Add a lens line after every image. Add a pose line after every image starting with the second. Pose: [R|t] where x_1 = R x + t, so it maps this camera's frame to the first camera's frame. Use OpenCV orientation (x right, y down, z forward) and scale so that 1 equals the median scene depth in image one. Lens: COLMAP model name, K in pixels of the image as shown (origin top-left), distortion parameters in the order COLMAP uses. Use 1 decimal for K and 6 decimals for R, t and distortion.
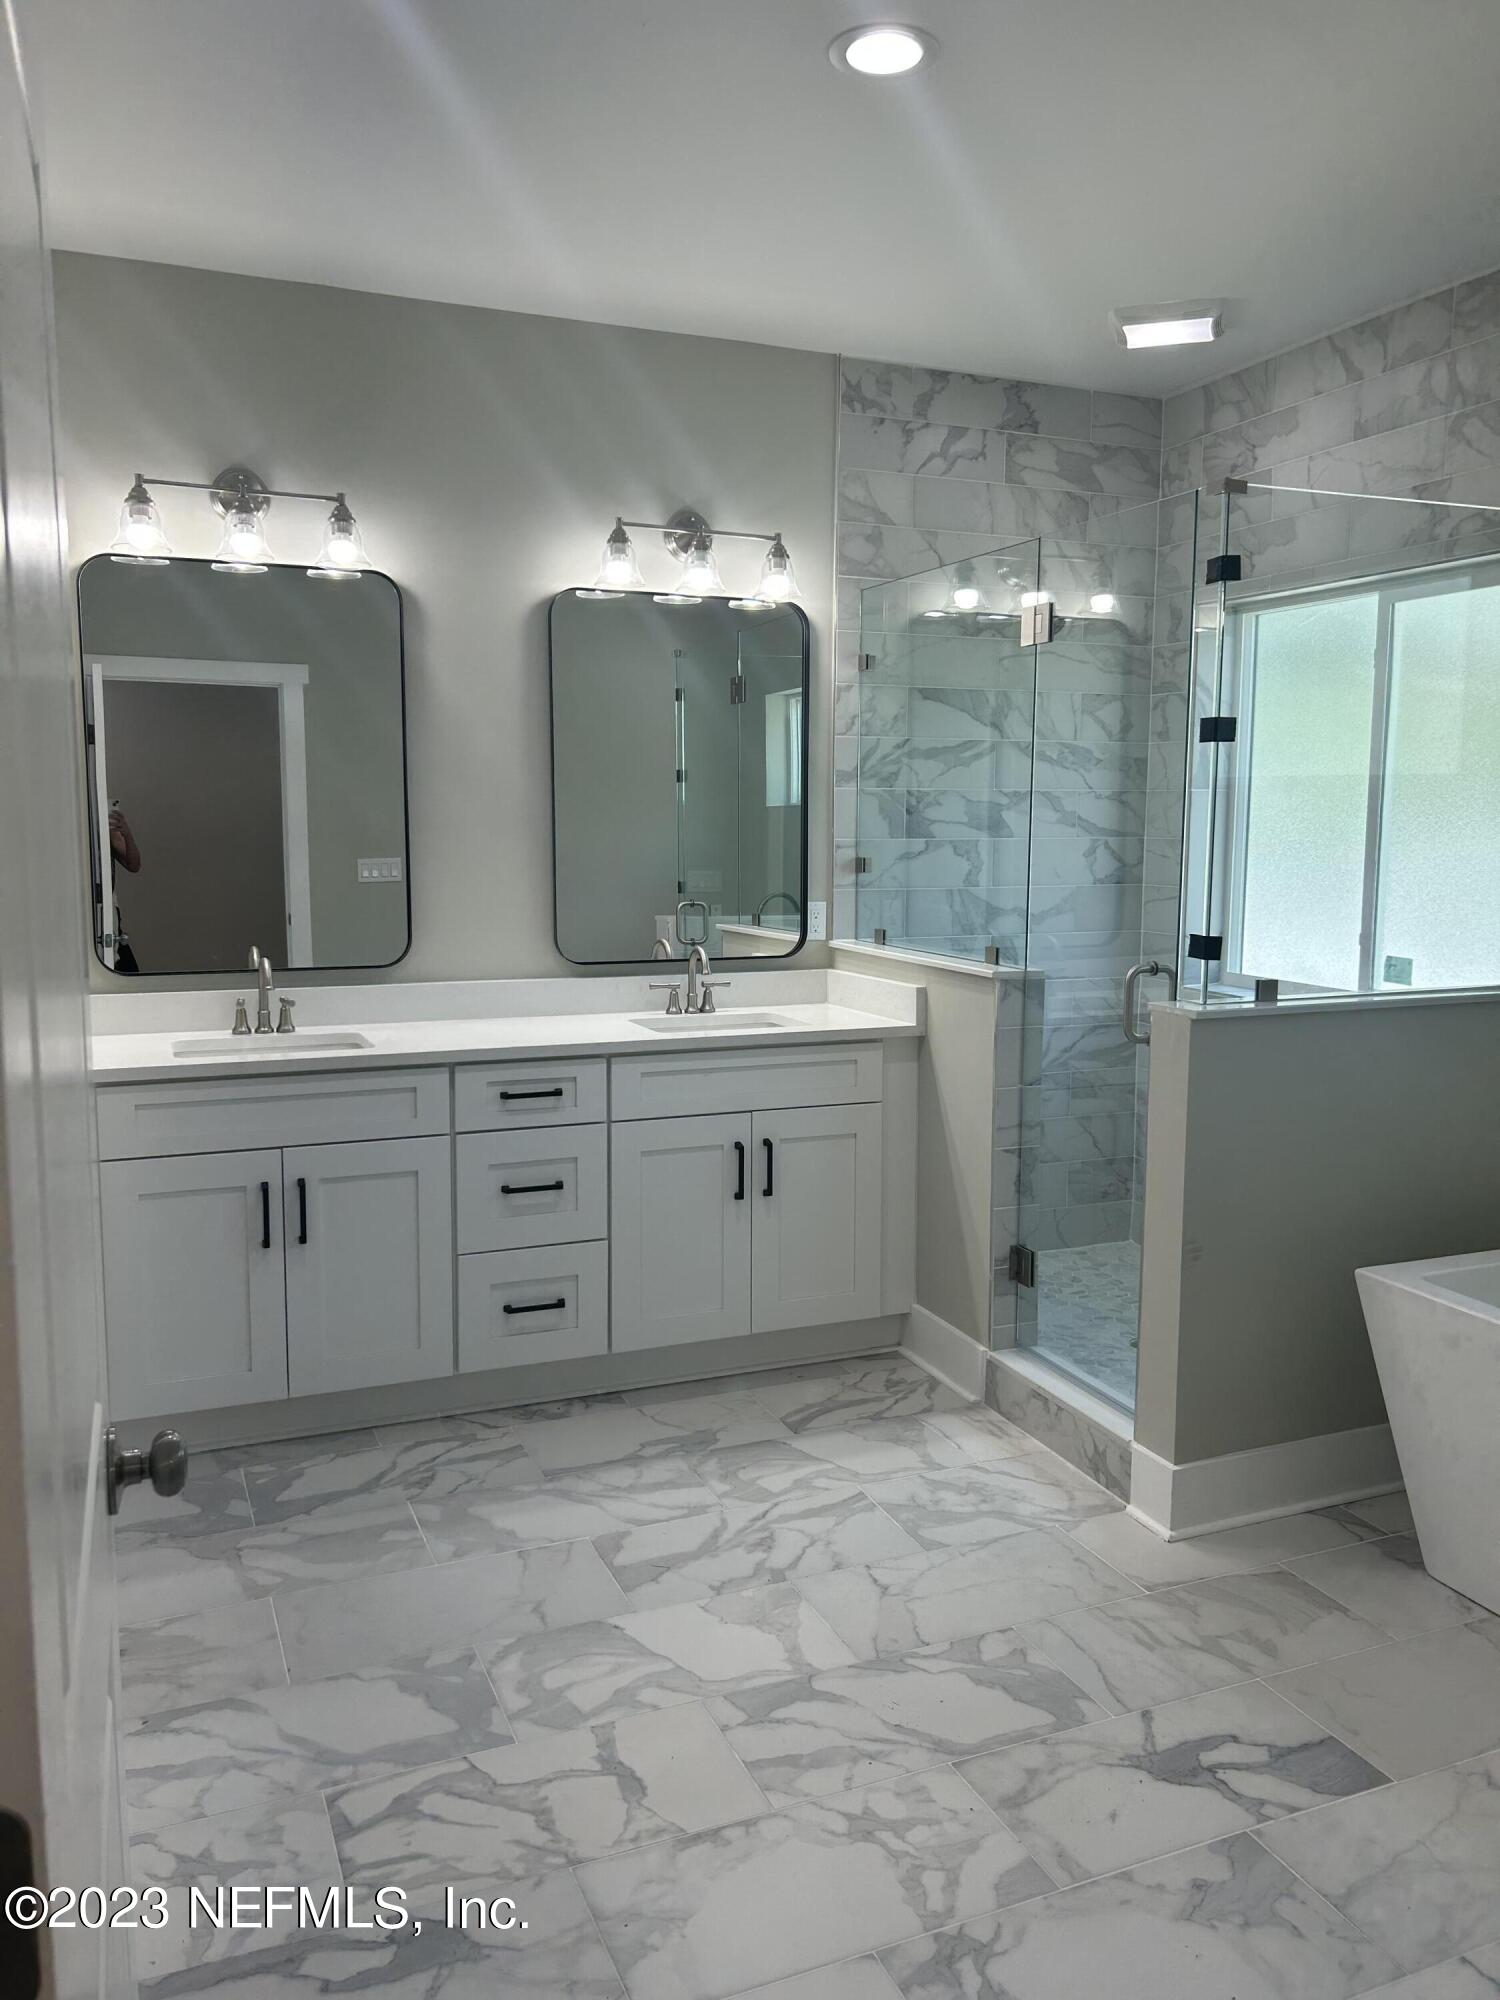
lens RADIAL K [[1509.2, 0, 750.0], [0, 1509.2, 1000.0], [0, 0, 1]] dist [0.001409, -0.000239]
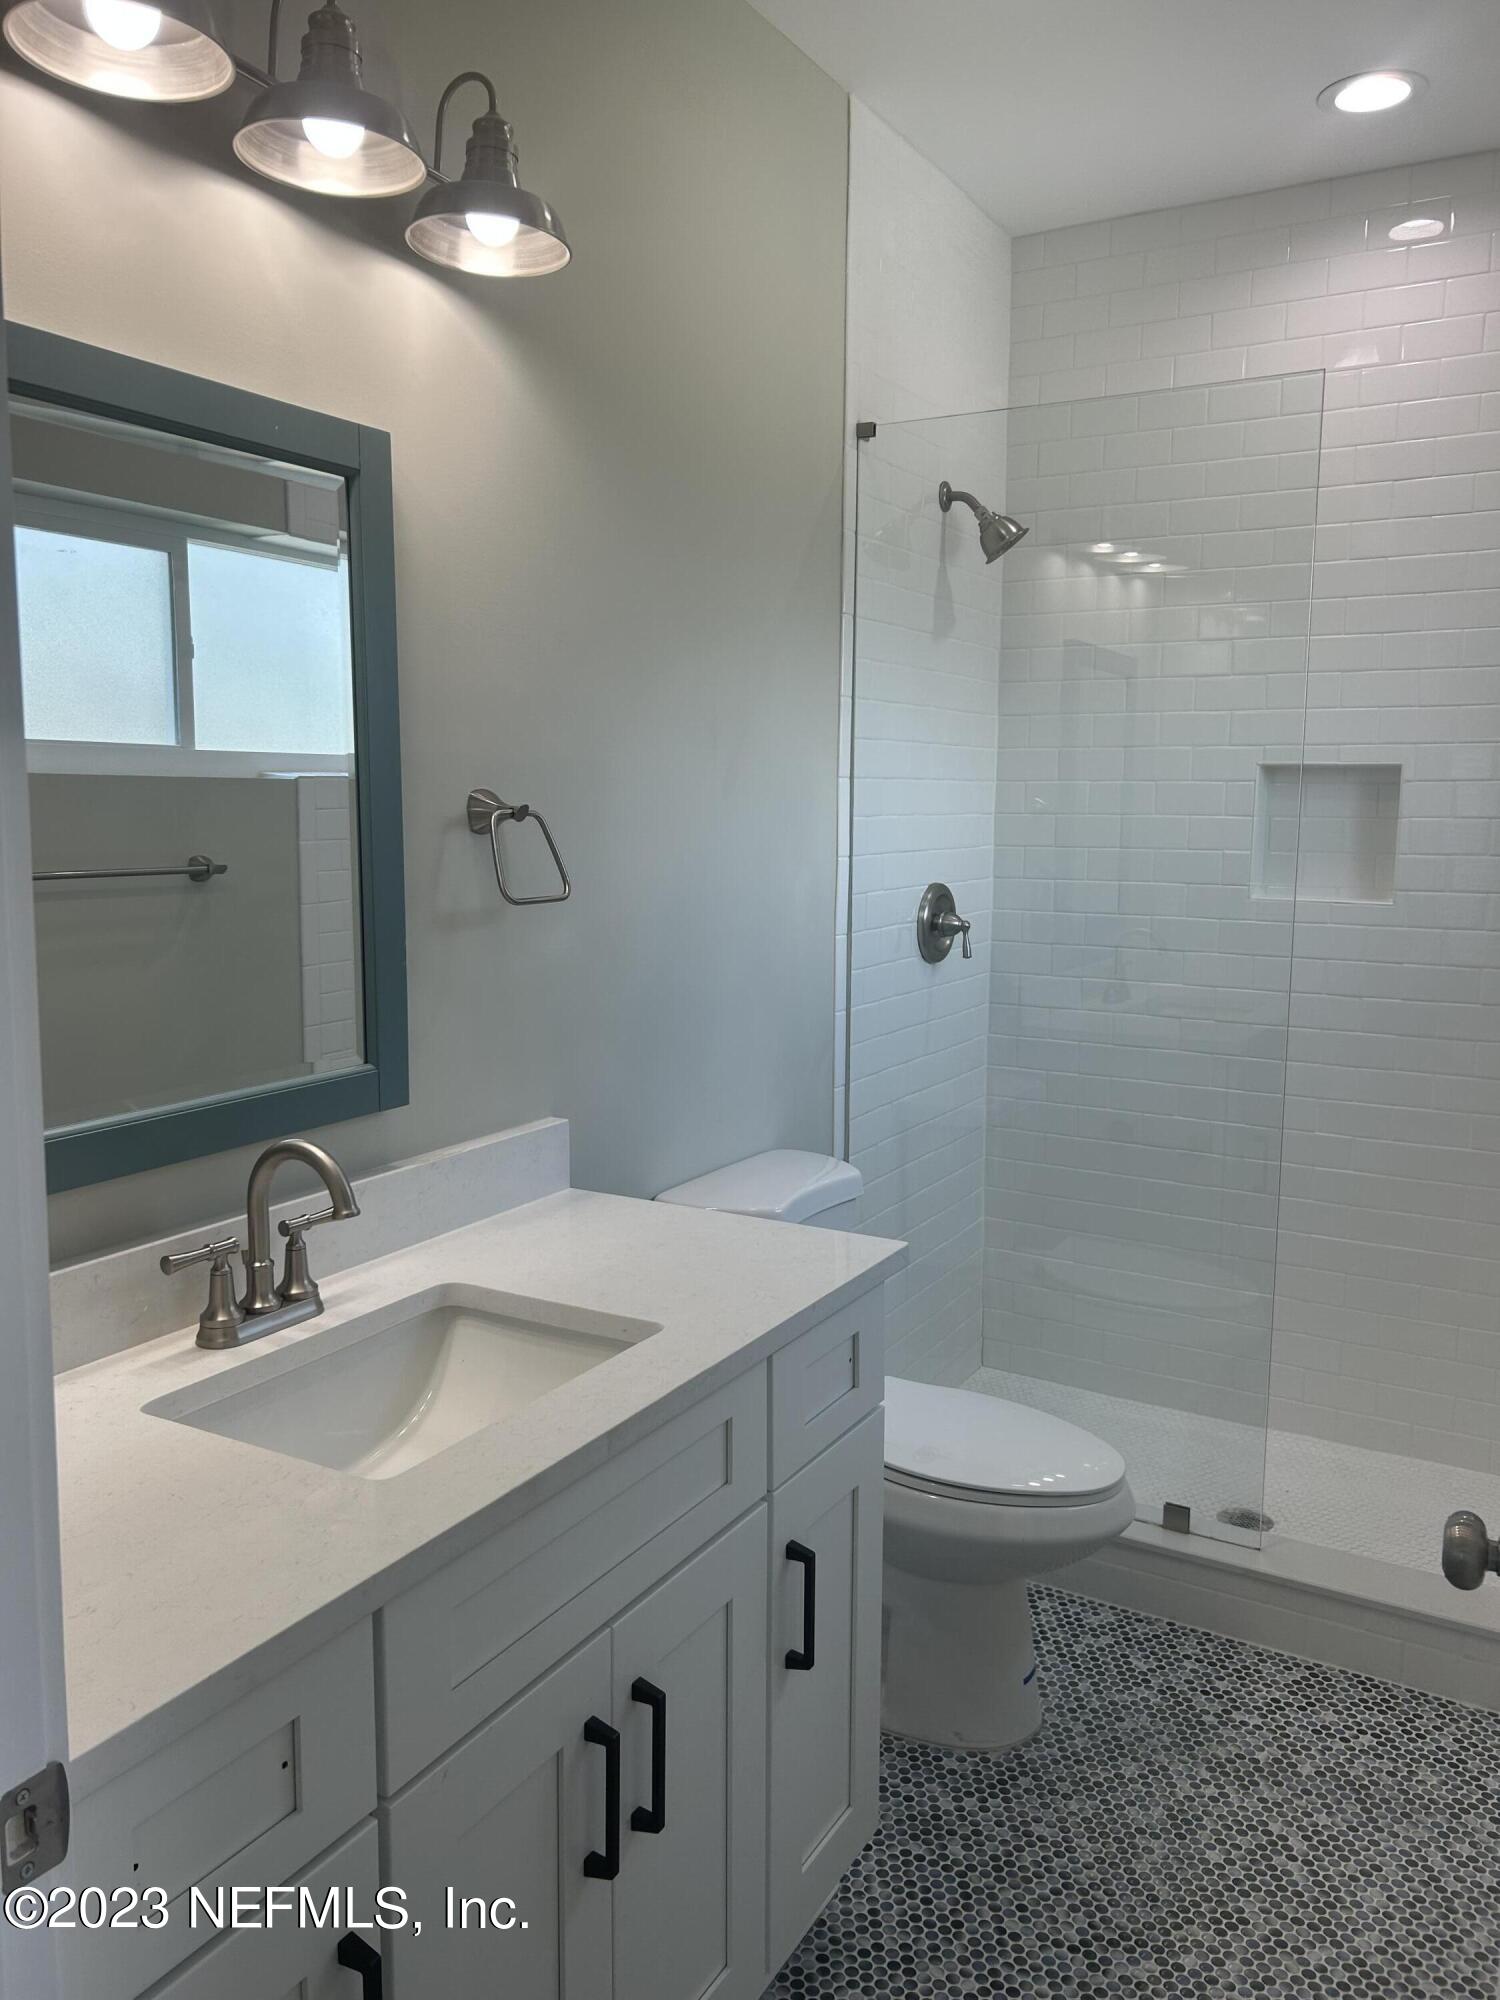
lens RADIAL K [[1509.2, 0, 750.0], [0, 1509.2, 1000.0], [0, 0, 1]] dist [0.001409, -0.000239]
pose [[0.794432, -0.083110, 0.601640, -0.155318], [0.073298, 0.996472, 0.040866, -0.071336], [-0.602914, 0.011634, 0.797721, 0.644654]]
